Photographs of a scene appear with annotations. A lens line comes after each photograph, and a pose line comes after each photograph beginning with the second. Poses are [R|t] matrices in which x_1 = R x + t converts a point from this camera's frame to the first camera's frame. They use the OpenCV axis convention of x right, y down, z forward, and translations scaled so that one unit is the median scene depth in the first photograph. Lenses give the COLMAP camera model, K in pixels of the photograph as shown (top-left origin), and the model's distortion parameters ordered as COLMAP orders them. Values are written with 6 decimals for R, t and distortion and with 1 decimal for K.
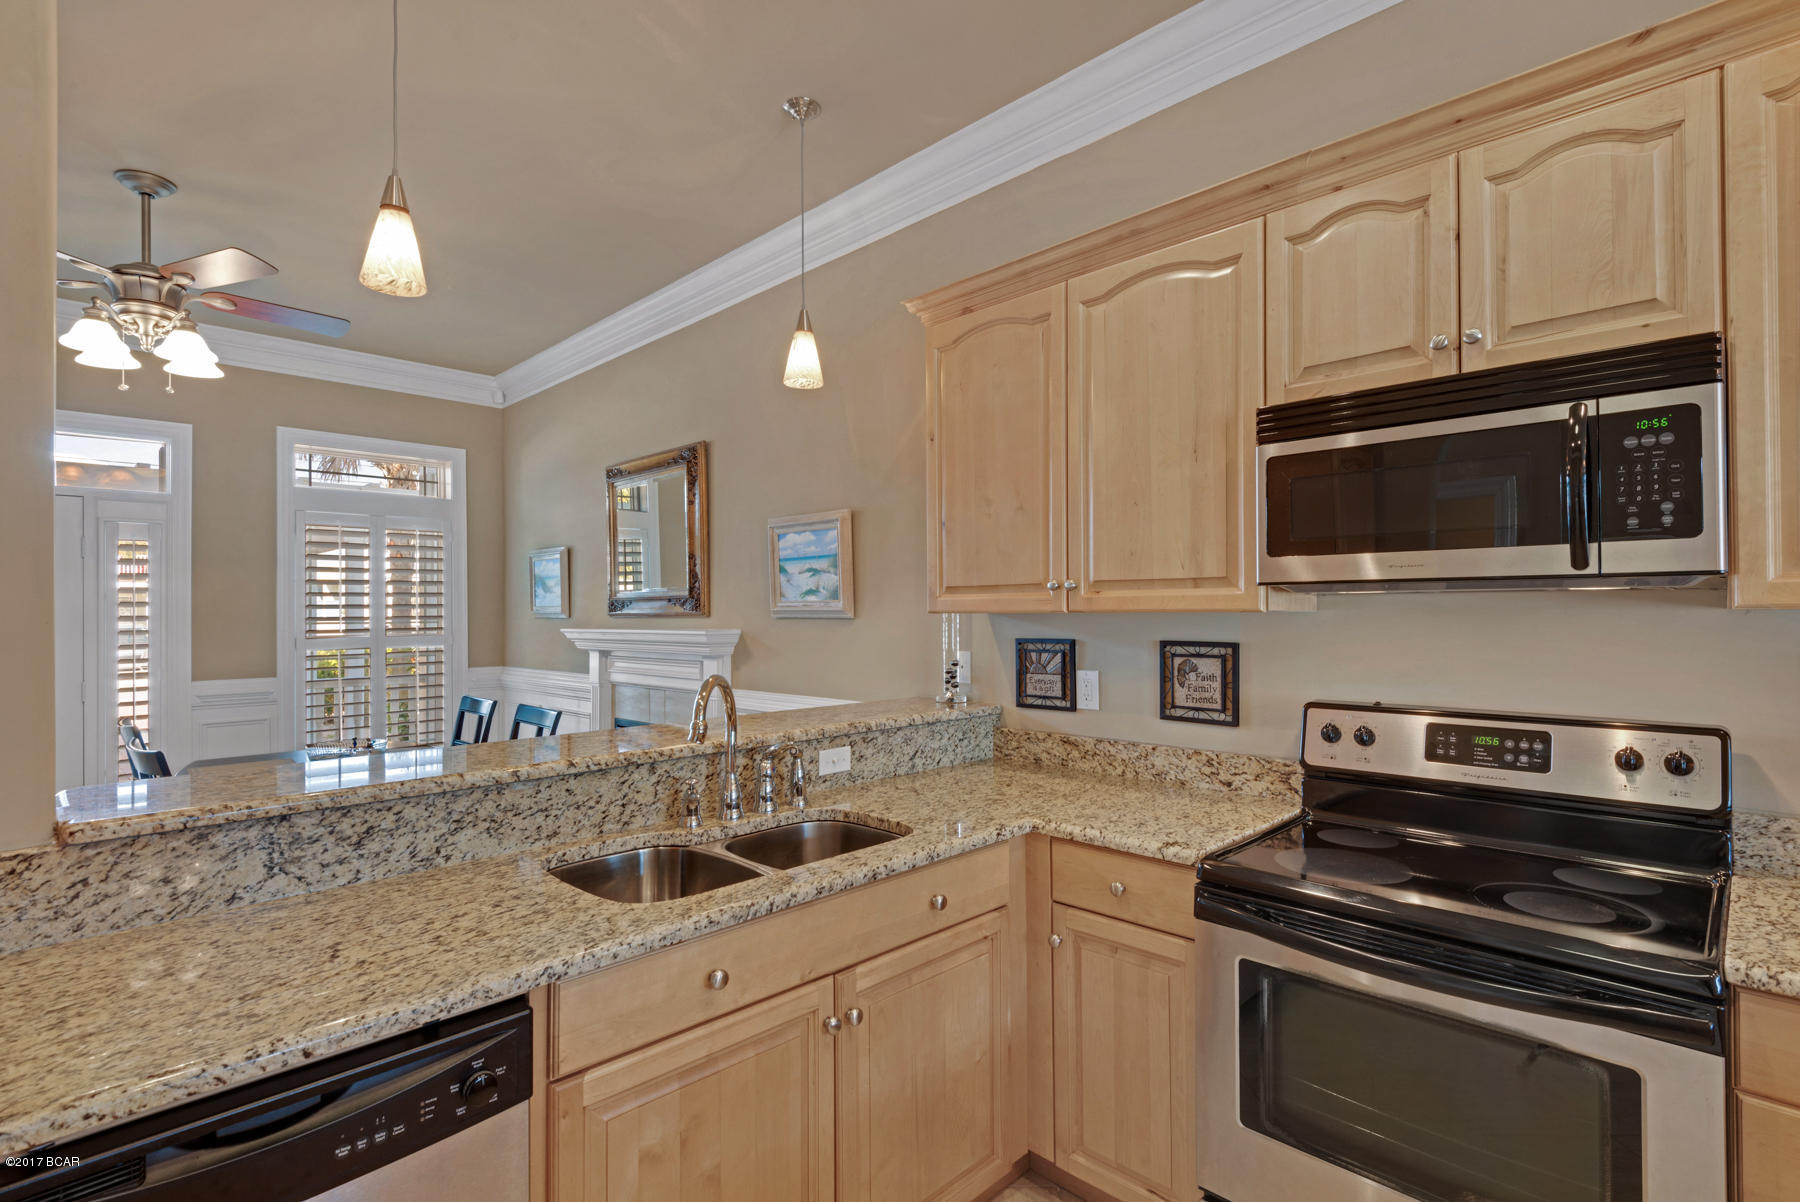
lens RADIAL K [[869.6, 0, 884.9], [0, 869.6, 604.7], [0, 0, 1]] dist [0.026768, -0.014025]
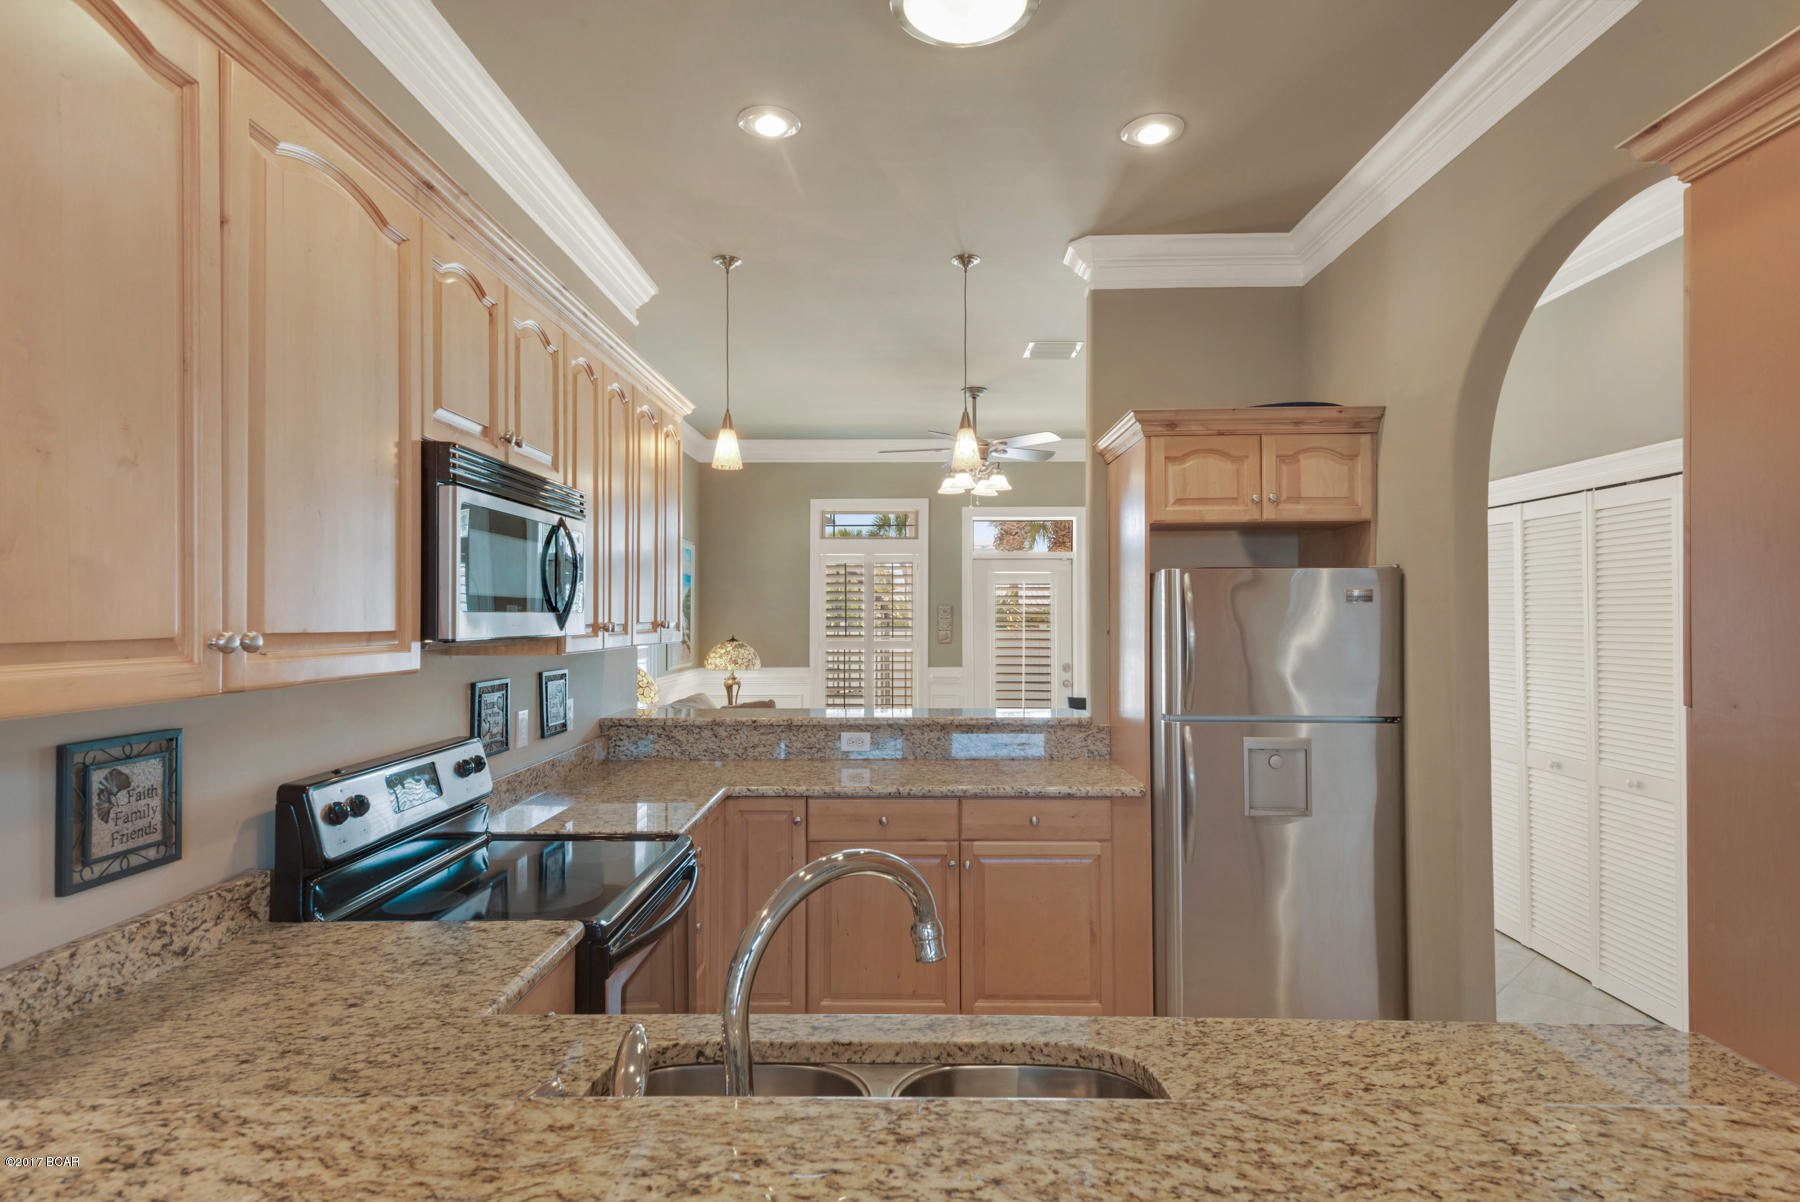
lens RADIAL K [[958.0, 0, 931.6], [0, 958.0, 597.4], [0, 0, 1]] dist [0.013709, -0.001665]
pose [[-0.738173, 0.018322, 0.674362, -0.582836], [0.000015, 0.999632, -0.027143, -0.039931], [-0.674611, -0.020026, -0.737902, 1.376951]]
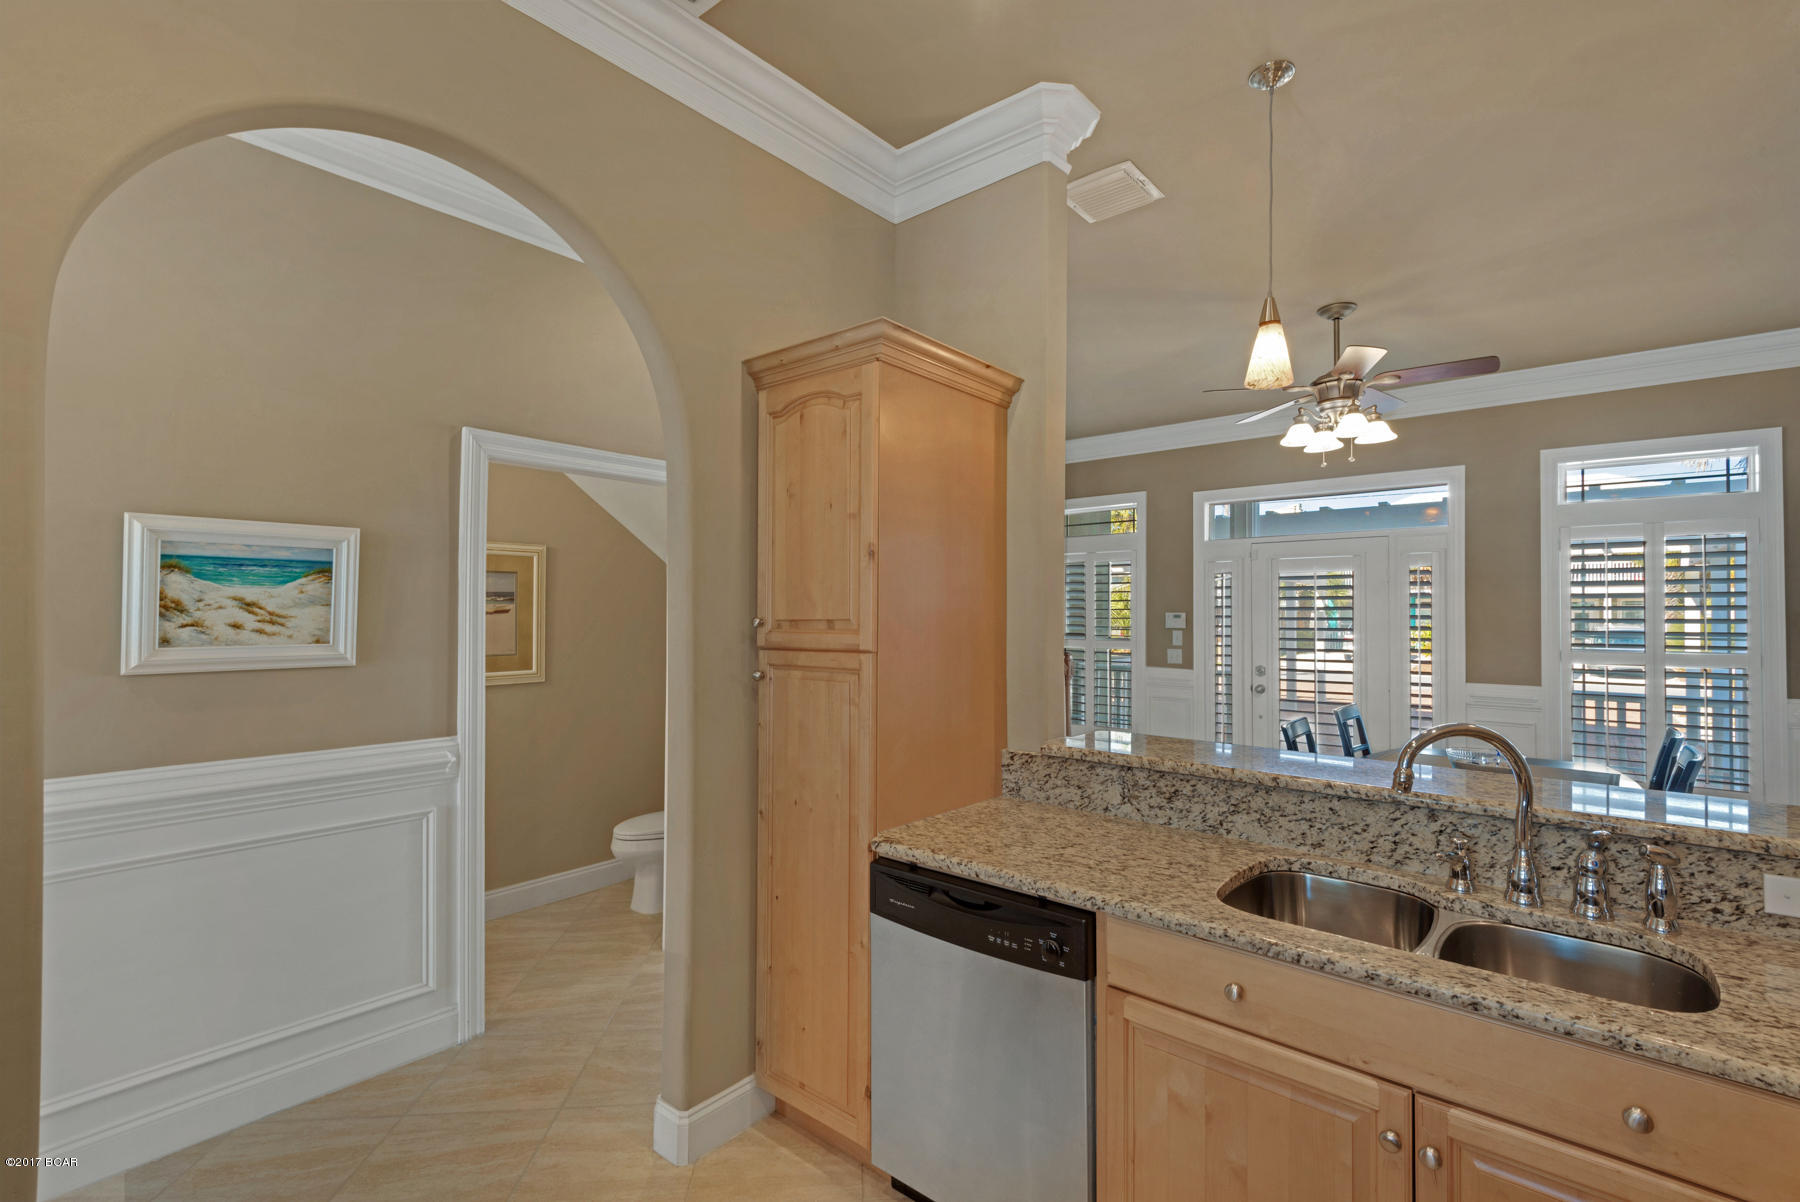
lens RADIAL K [[811.6, 0, 905.7], [0, 811.6, 598.8], [0, 0, 1]] dist [0.022678, -0.006016]
pose [[0.093417, -0.007613, -0.995598, 0.597309], [-0.000223, 0.999971, -0.007667, -0.041324], [0.995627, 0.000938, 0.093412, 0.372883]]
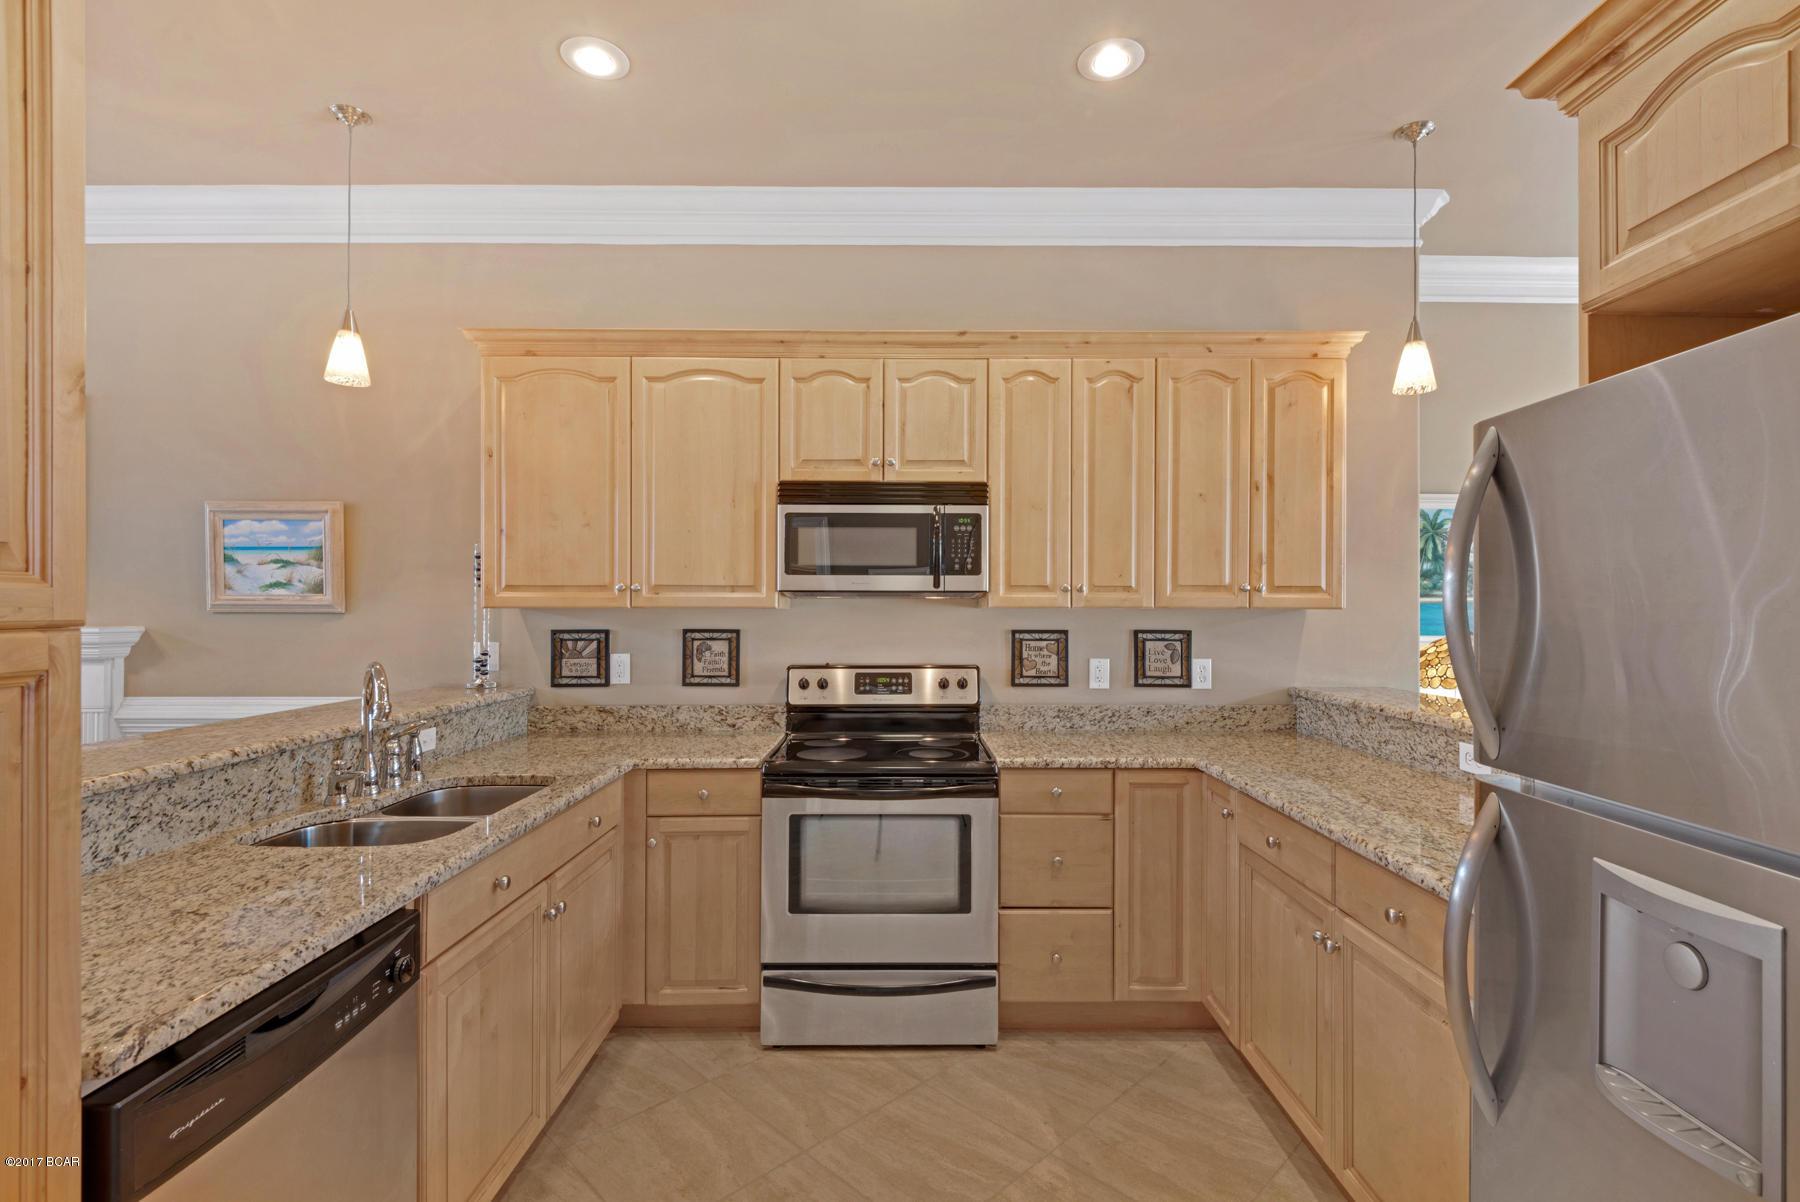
lens RADIAL K [[869.6, 0, 905.6], [0, 869.6, 602.8], [0, 0, 1]] dist [0.026768, -0.014025]
pose [[0.697891, 0.011497, 0.716111, -0.540514], [-0.011239, 0.999924, -0.005101, 0.003527], [-0.716116, -0.004489, 0.697967, -0.269707]]
